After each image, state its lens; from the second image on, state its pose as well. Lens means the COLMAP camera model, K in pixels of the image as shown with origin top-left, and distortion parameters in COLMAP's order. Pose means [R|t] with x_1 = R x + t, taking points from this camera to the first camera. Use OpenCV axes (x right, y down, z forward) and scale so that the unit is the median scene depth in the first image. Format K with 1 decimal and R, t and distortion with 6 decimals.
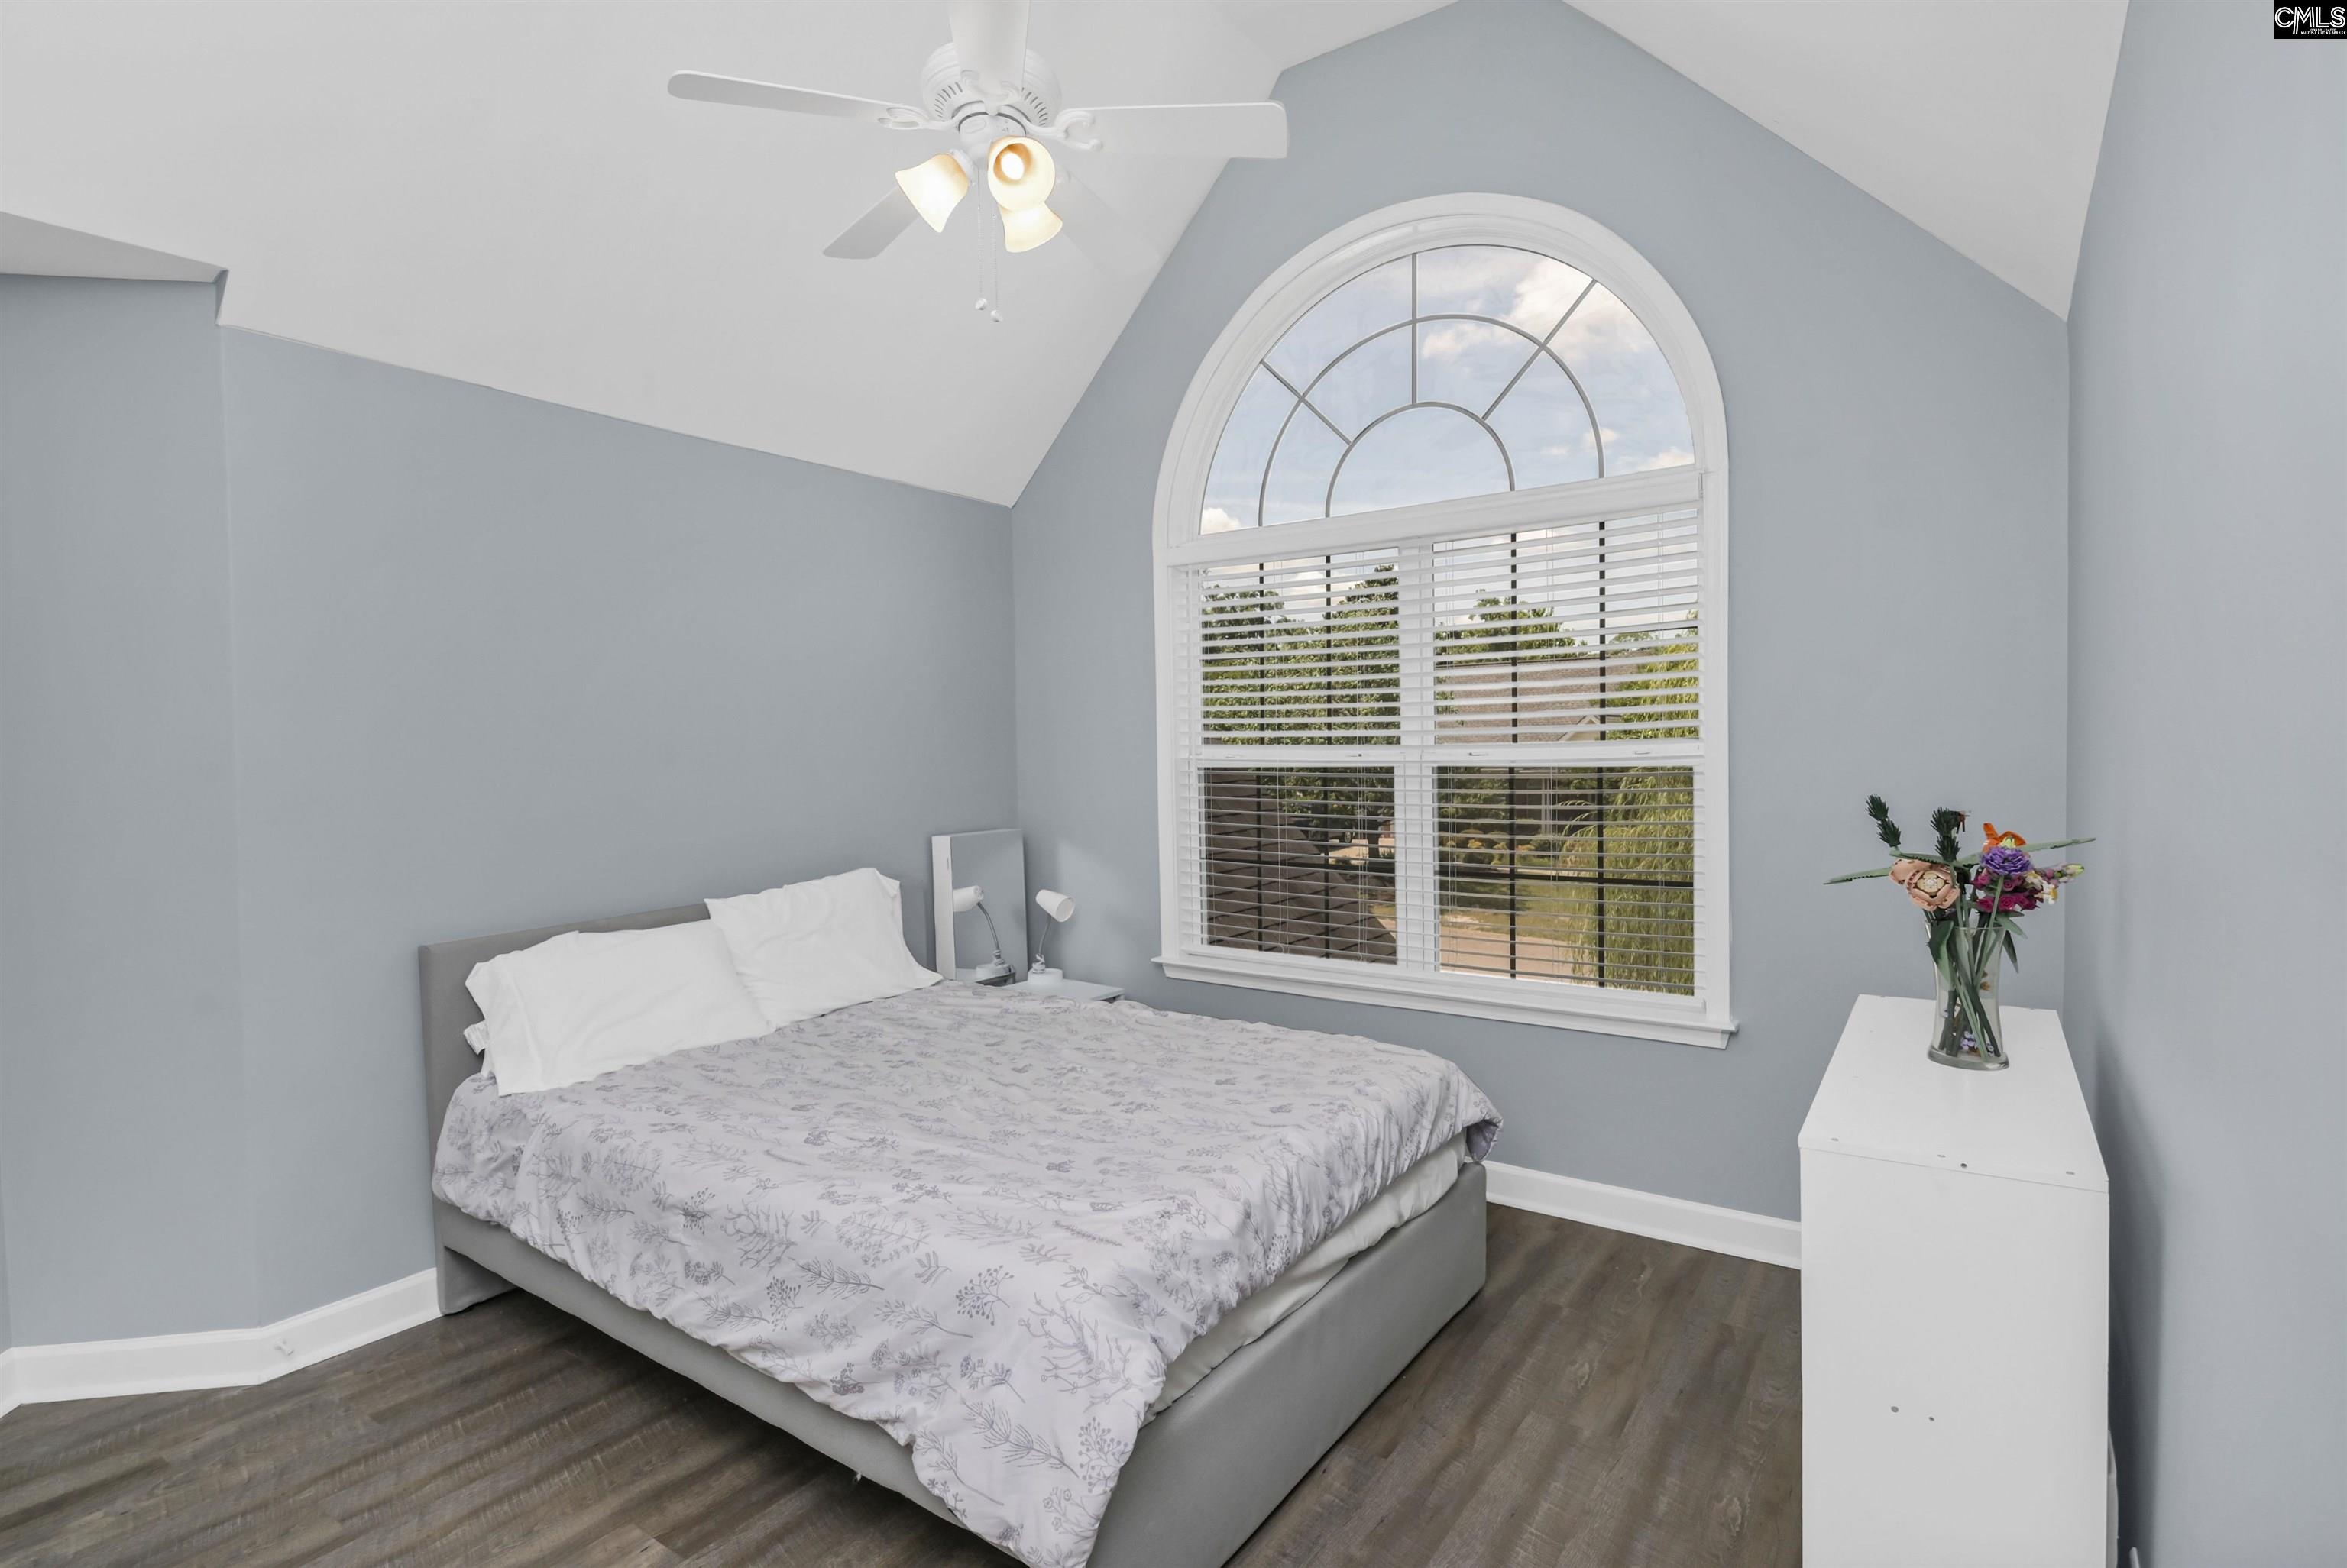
lens RADIAL K [[1148.8, 0, 1171.2], [0, 1148.8, 760.8], [0, 0, 1]] dist [0.001241, -0.000016]
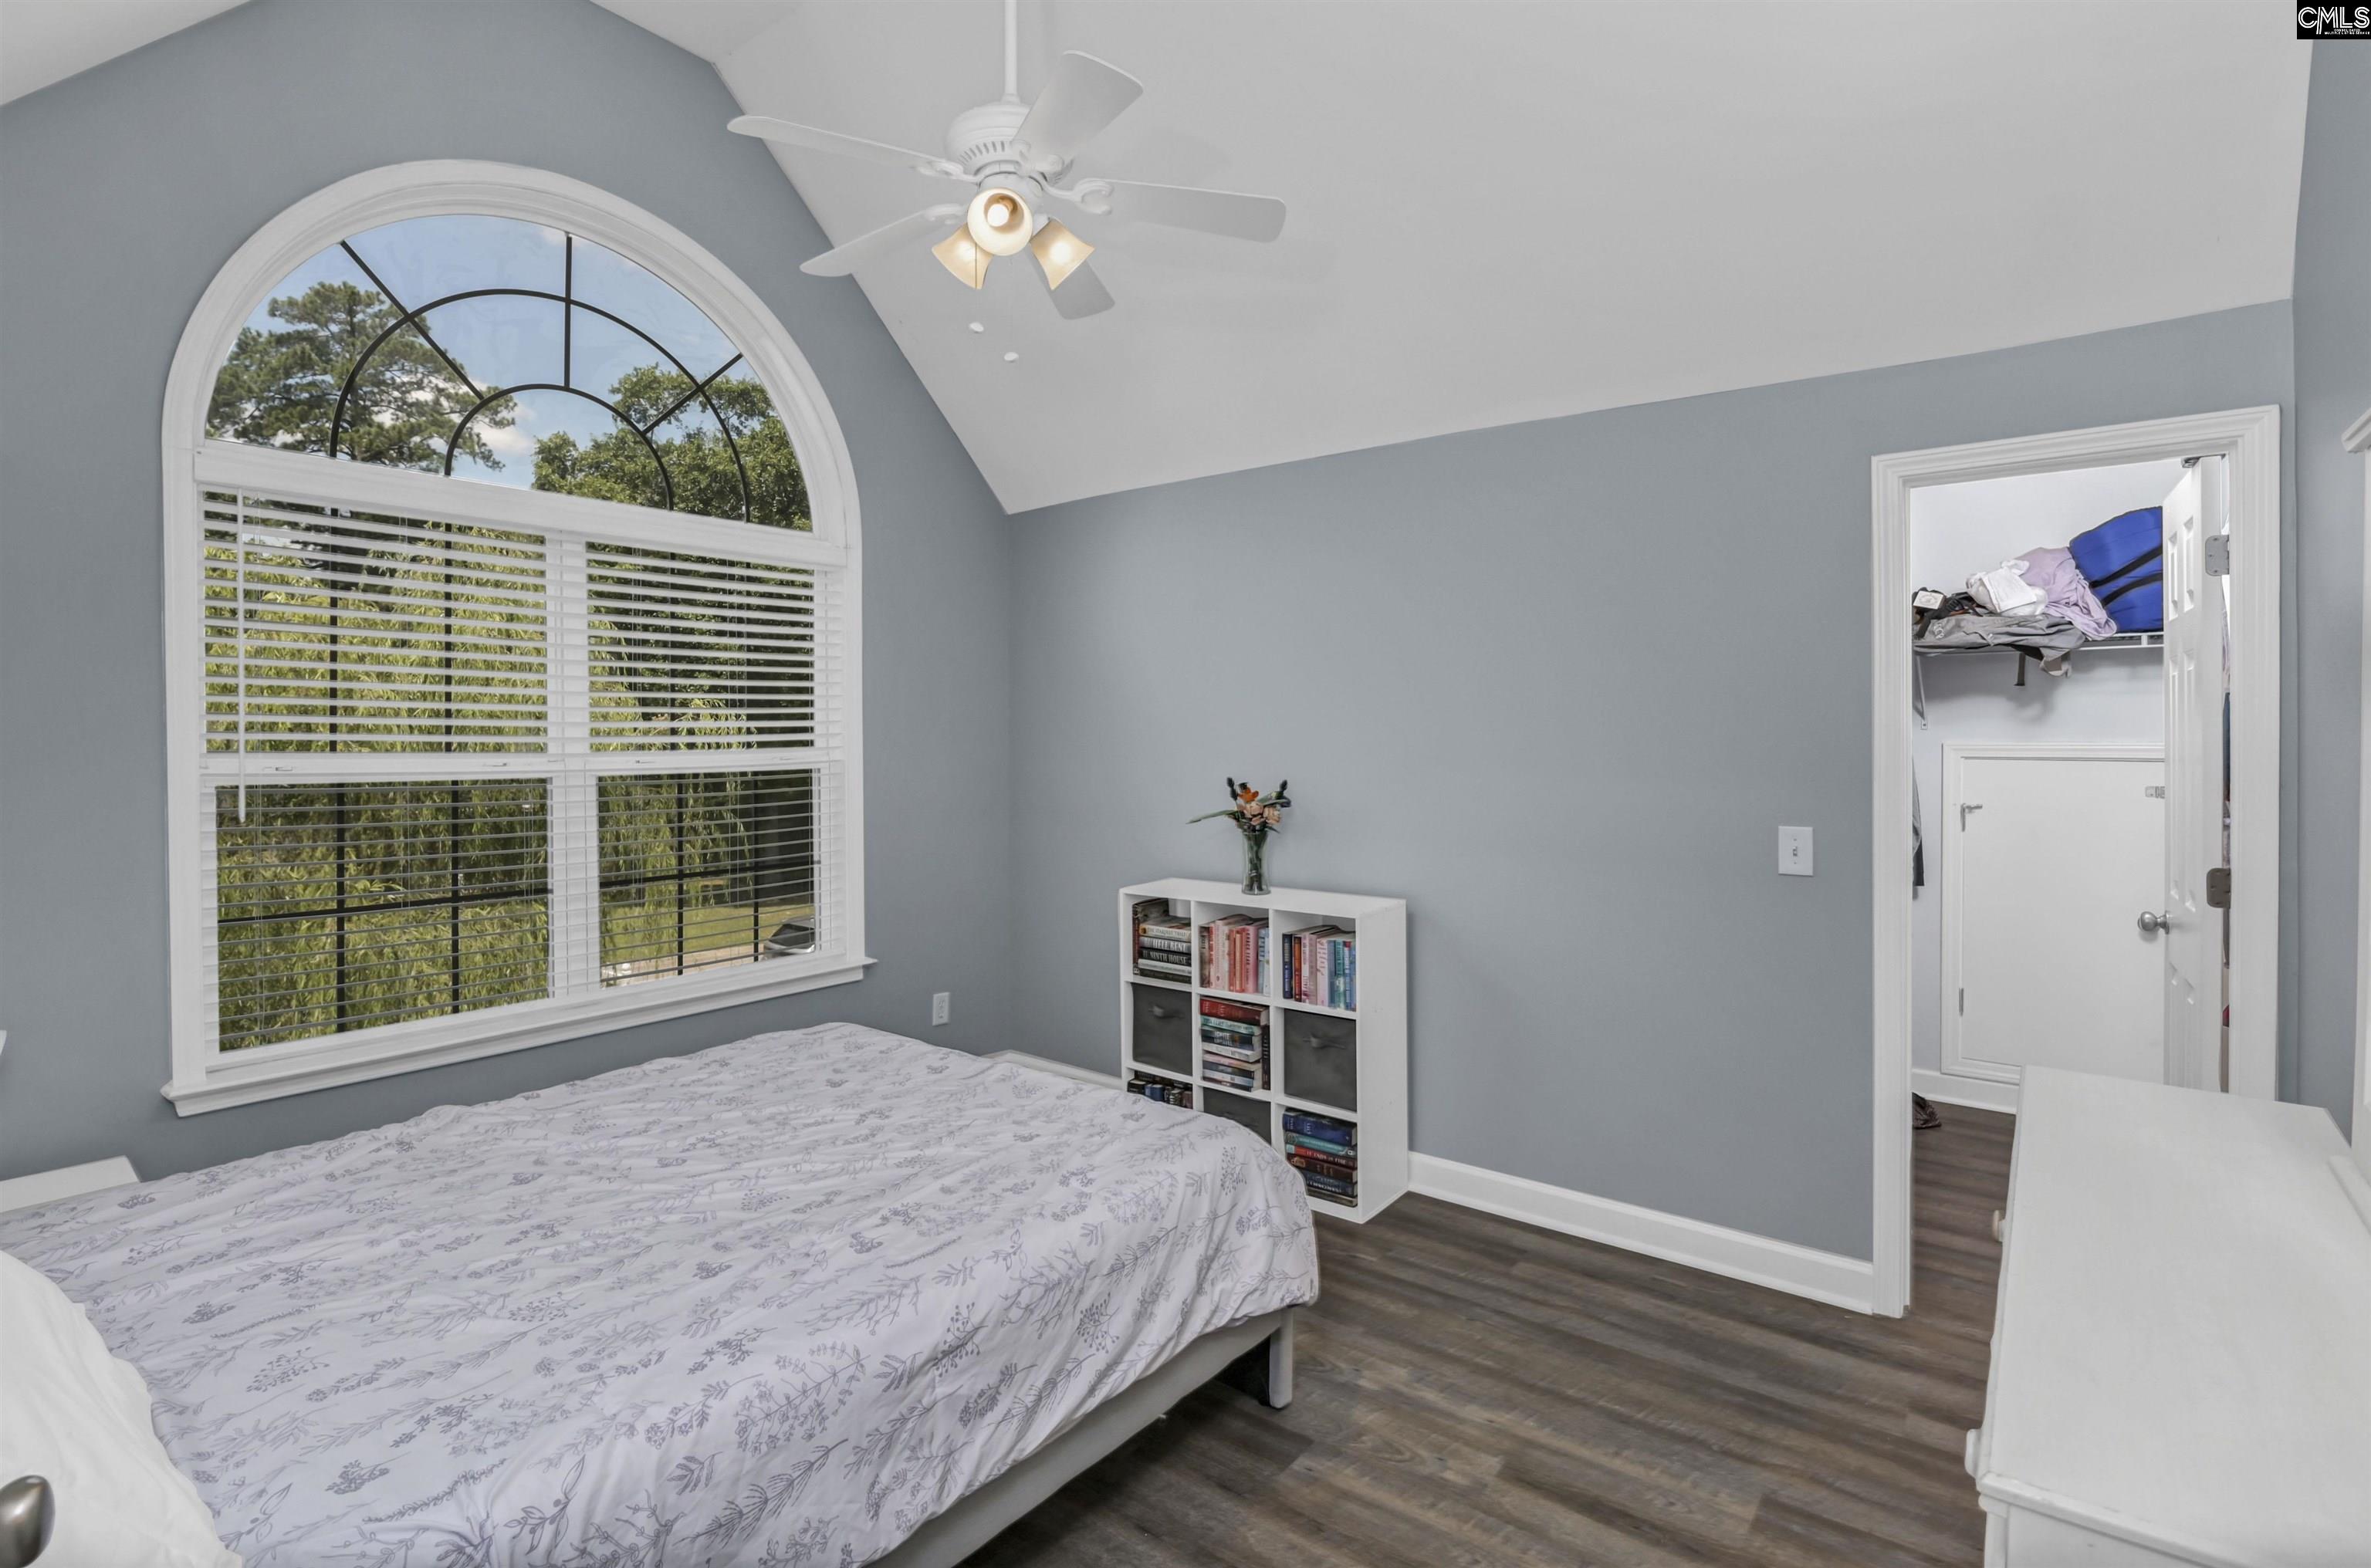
lens RADIAL K [[1165.8, 0, 1192.5], [0, 1165.8, 707.9], [0, 0, 1]] dist [-0.002595, -0.002464]
pose [[0.030635, 0.037173, 0.998839, -0.933257], [0.014733, 0.999183, -0.037637, -0.008827], [-0.999422, 0.015869, 0.030062, 0.613893]]
